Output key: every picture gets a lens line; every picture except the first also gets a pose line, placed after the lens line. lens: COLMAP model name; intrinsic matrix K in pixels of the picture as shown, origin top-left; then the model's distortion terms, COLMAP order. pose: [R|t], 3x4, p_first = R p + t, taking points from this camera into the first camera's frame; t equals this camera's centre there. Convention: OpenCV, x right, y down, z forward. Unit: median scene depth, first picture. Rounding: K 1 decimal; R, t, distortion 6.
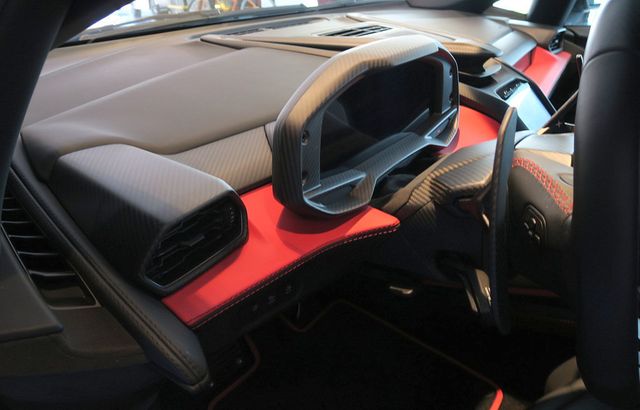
lens RADIAL K [[442.7, 0, 320.0], [0, 442.7, 205.0], [0, 0, 1]] dist [-0.002120, 0.000573]
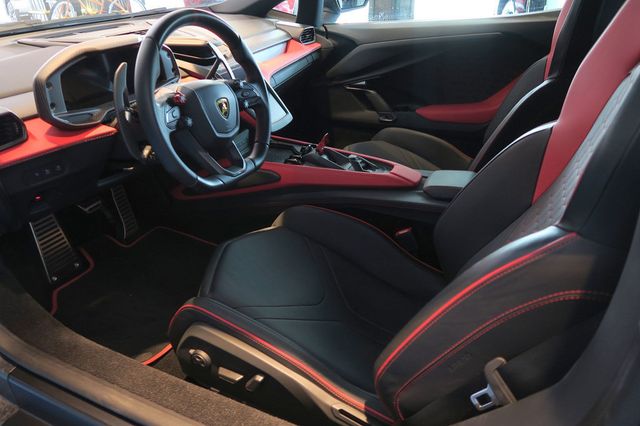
lens RADIAL K [[448.2, 0, 320.0], [0, 448.2, 213.0], [0, 0, 1]] dist [-0.016278, 0.000009]
pose [[0.976362, -0.100555, 0.191326, 0.343571], [0.097932, 0.994924, 0.023145, 0.237575], [-0.192682, -0.003861, 0.981254, -0.598220]]
